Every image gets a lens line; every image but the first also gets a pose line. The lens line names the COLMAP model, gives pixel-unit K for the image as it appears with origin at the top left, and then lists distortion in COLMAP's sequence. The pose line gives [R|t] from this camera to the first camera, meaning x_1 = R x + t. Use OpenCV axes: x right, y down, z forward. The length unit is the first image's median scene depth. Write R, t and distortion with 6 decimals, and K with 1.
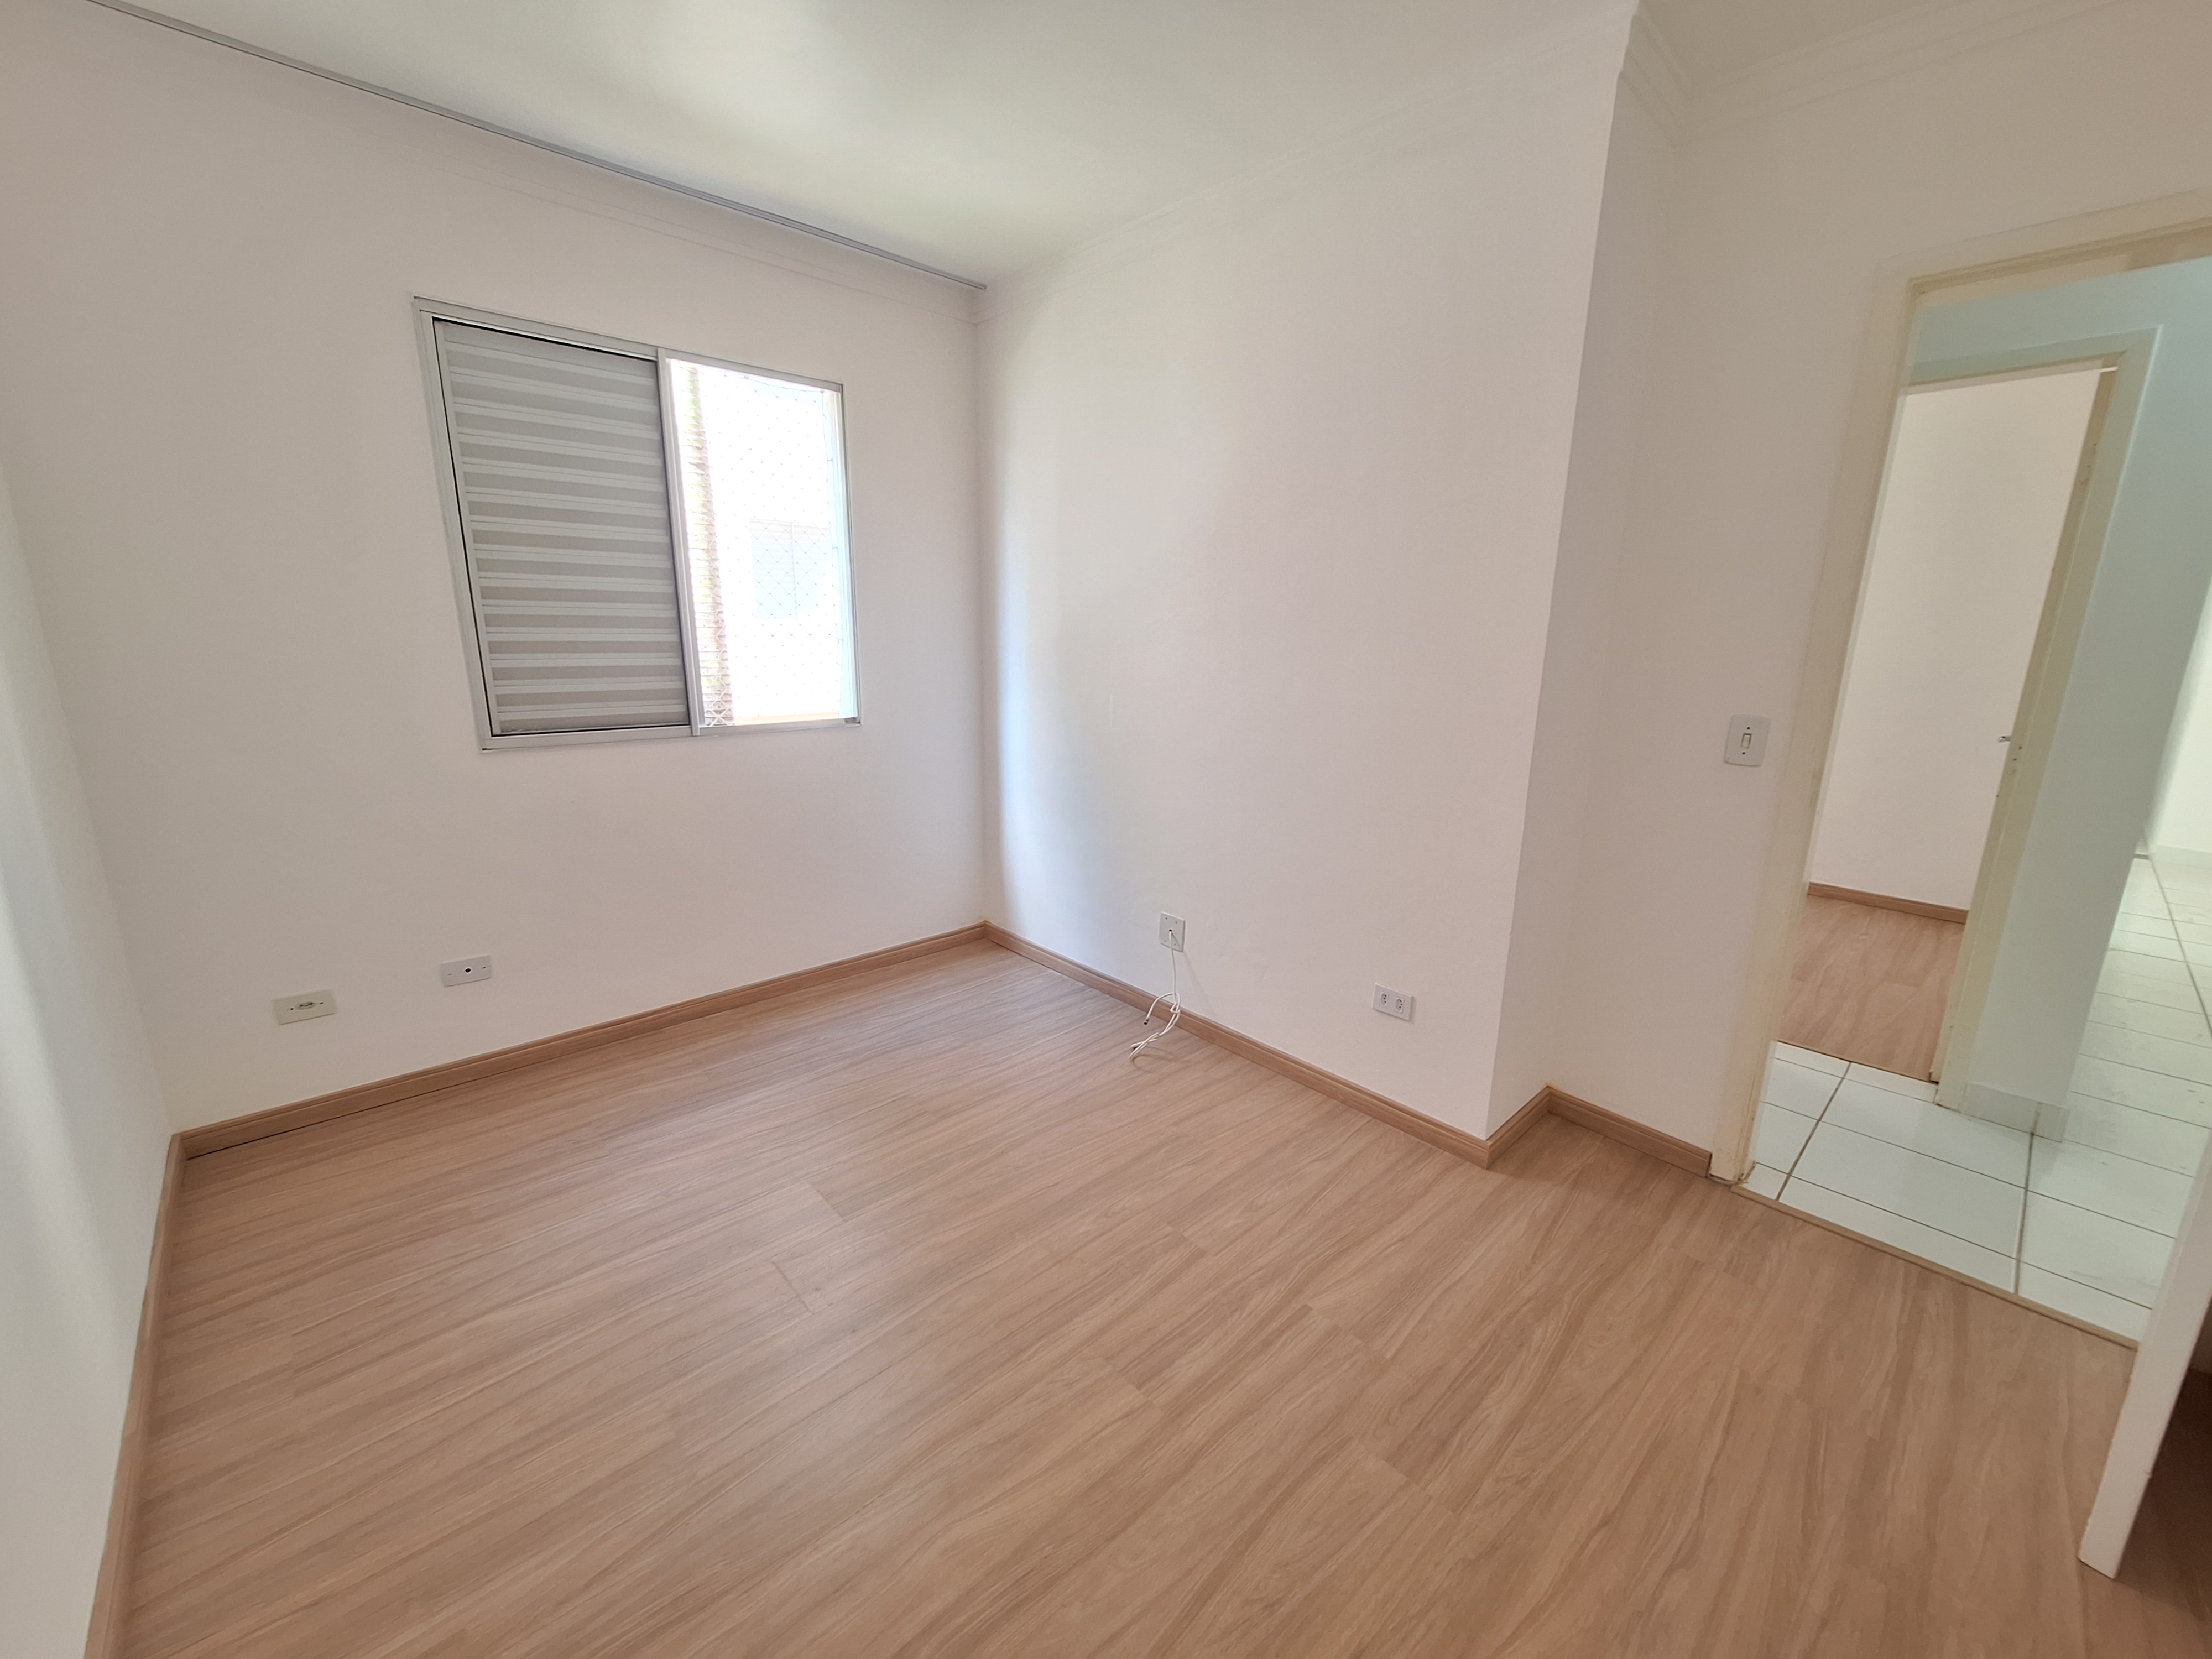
lens RADIAL K [[879.9, 0, 1106.0], [0, 879.9, 829.5], [0, 0, 1]] dist [0.000901, 0.000414]
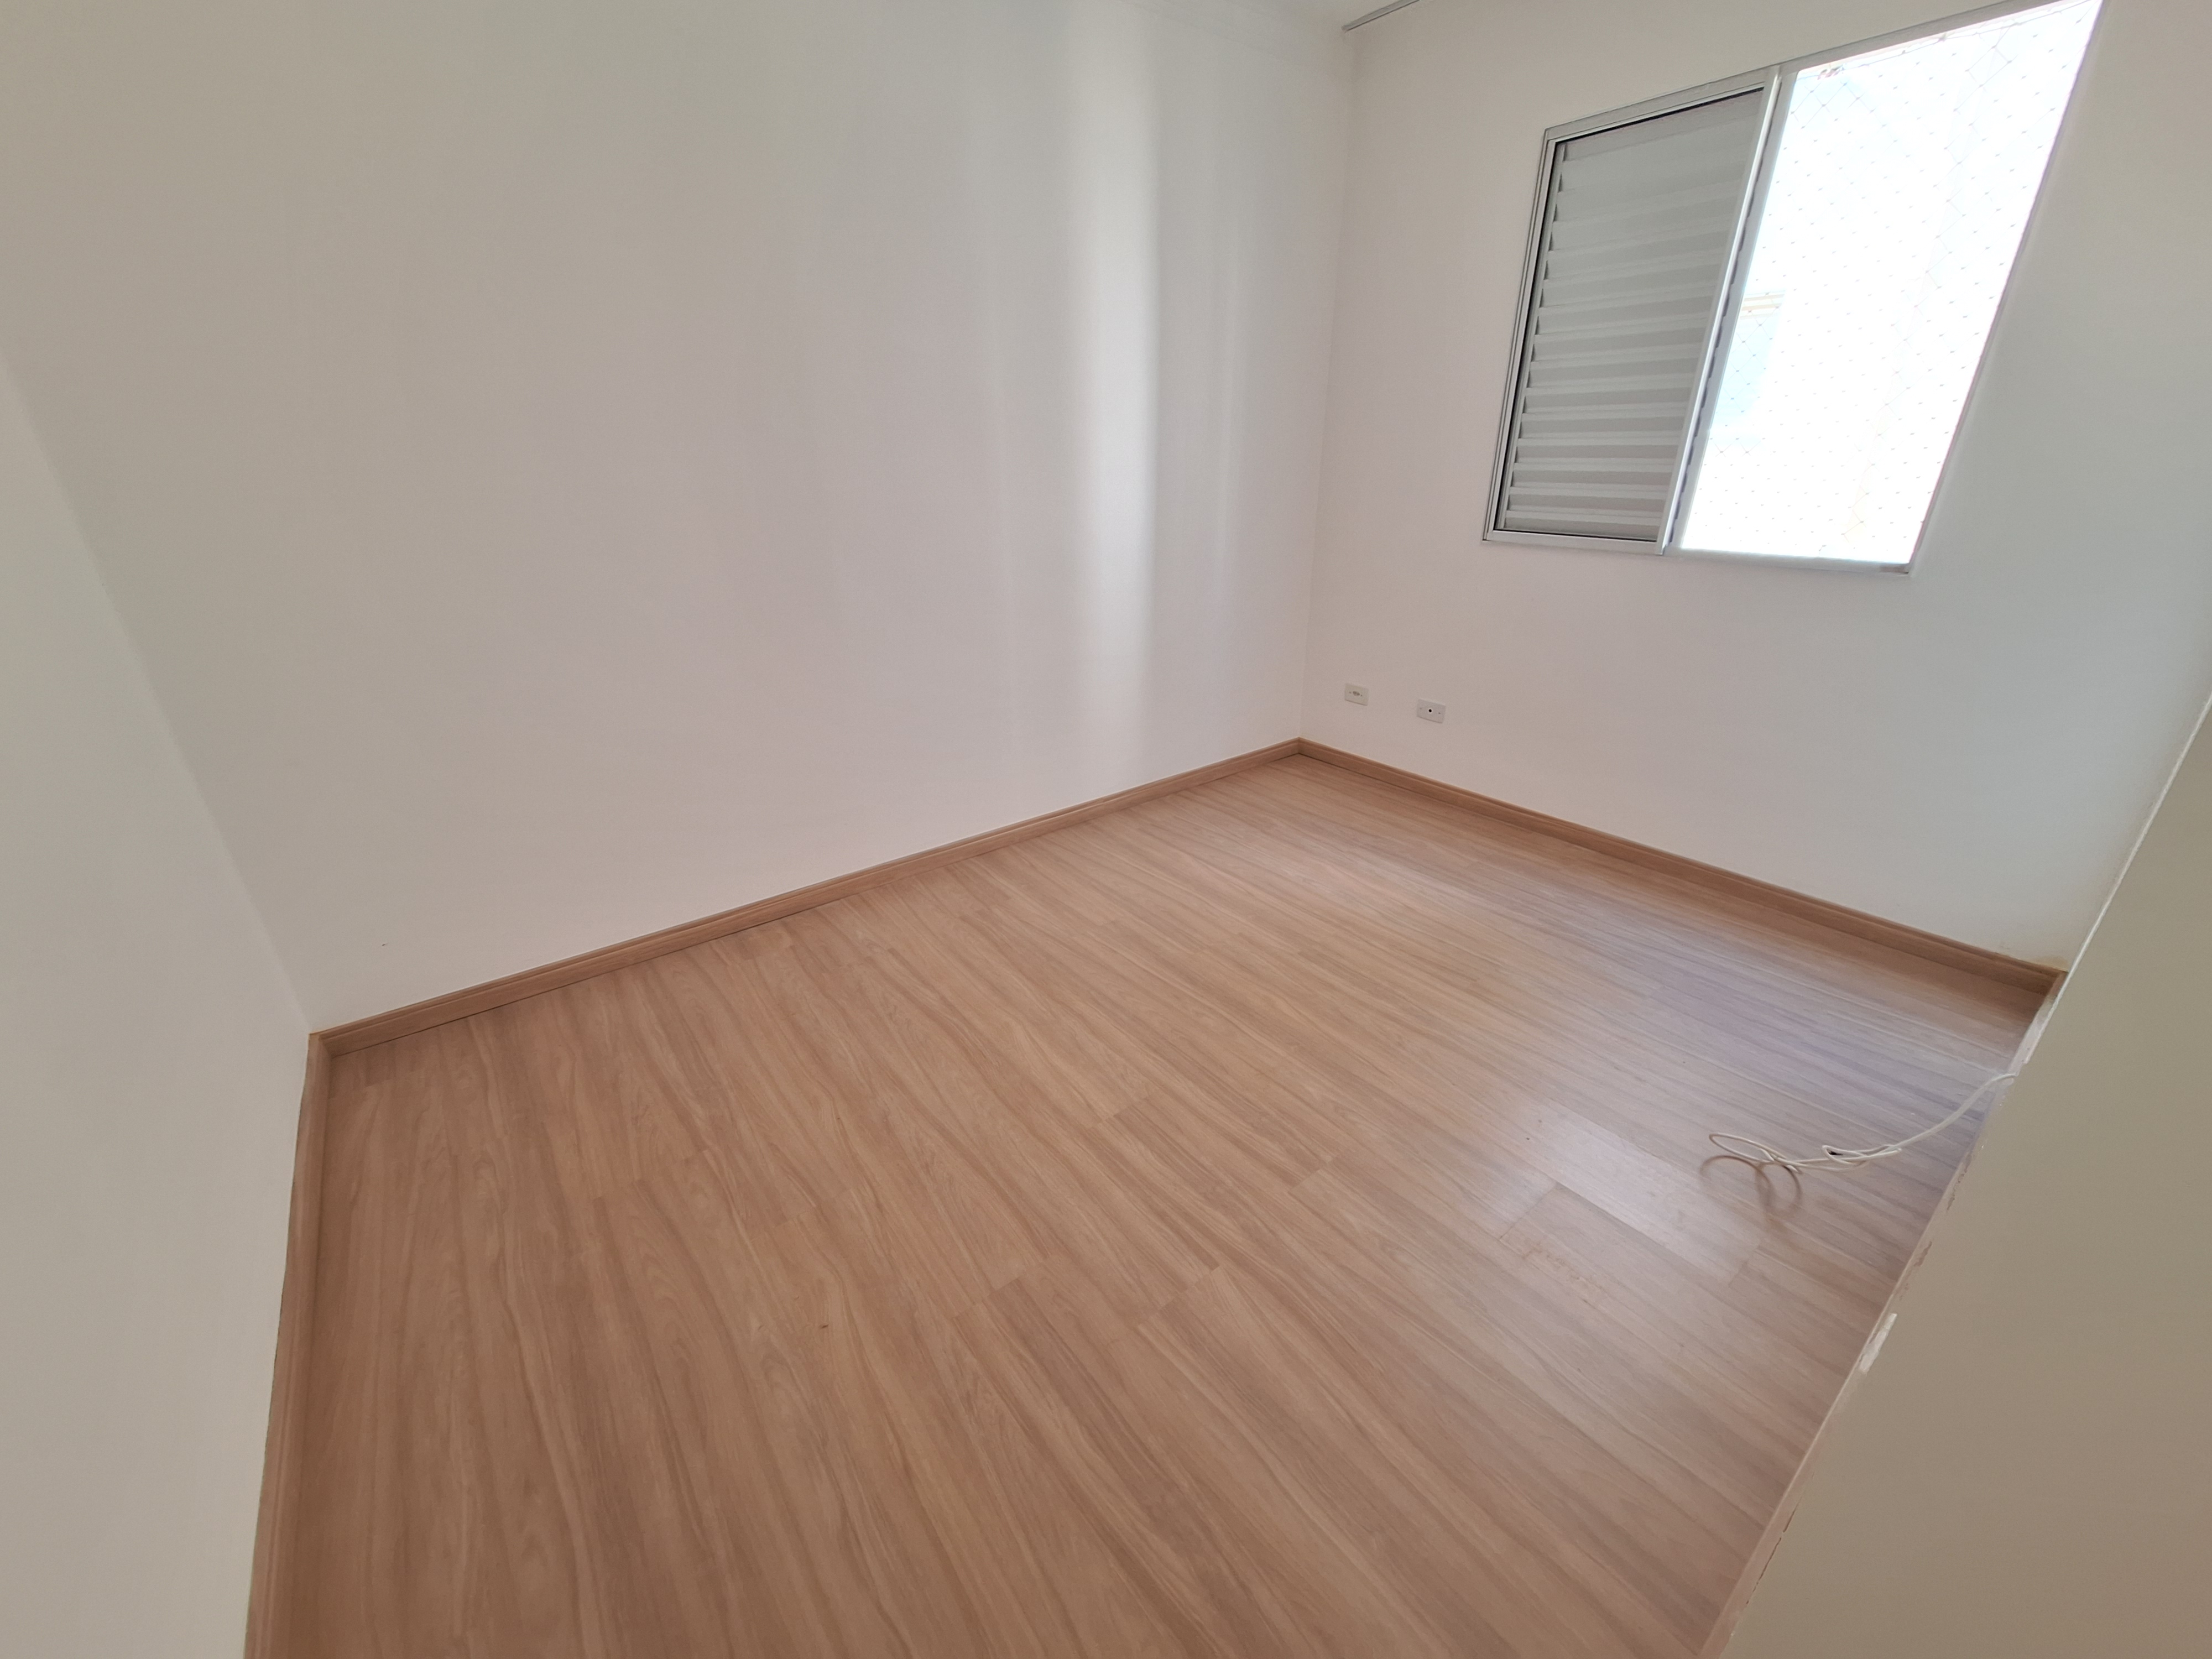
lens RADIAL K [[879.9, 0, 1106.0], [0, 879.9, 829.5], [0, 0, 1]] dist [0.000901, 0.000414]
pose [[-0.098367, 0.389607, -0.915713, 0.866341], [-0.214718, 0.890192, 0.401814, -0.155255], [0.971710, 0.236145, -0.003910, 0.812827]]
